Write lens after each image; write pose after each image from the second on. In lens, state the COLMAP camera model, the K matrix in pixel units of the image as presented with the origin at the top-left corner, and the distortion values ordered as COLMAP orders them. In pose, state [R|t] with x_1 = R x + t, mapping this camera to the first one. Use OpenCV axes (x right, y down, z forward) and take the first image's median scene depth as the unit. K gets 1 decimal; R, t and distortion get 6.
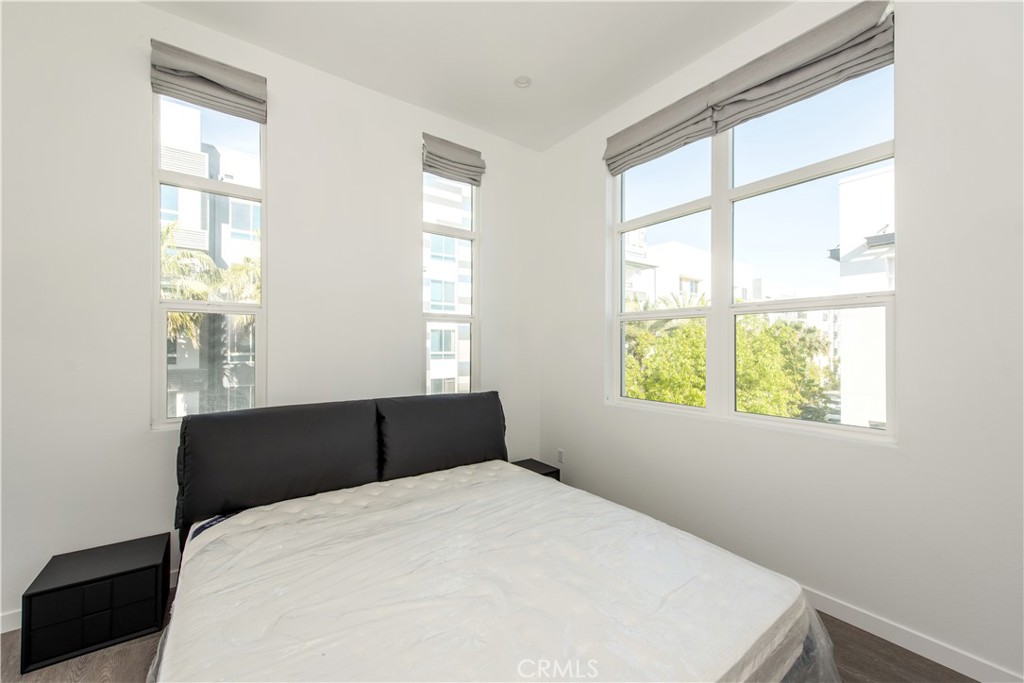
lens RADIAL K [[403.0, 0, 513.7], [0, 403.0, 345.6], [0, 0, 1]] dist [0.002452, -0.000283]
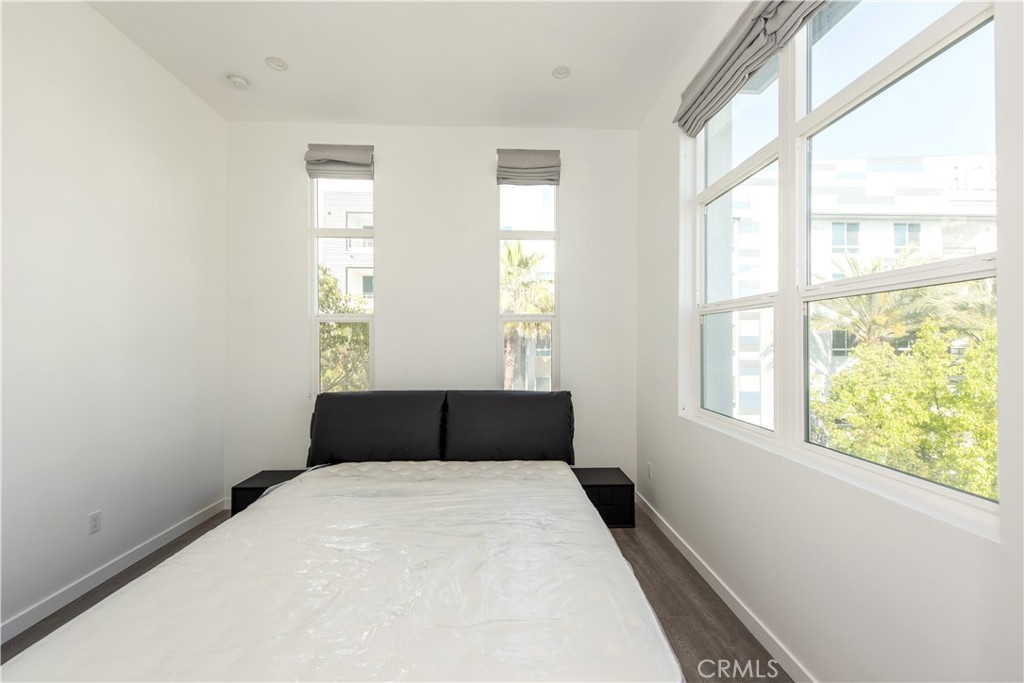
lens RADIAL K [[407.2, 0, 512.0], [0, 407.2, 341.5], [0, 0, 1]] dist [-0.000358, -0.000158]
pose [[0.825955, -0.002935, -0.563728, 0.476774], [0.002422, 0.999996, -0.001658, -0.007149], [0.563730, 0.000004, 0.825959, 0.129348]]
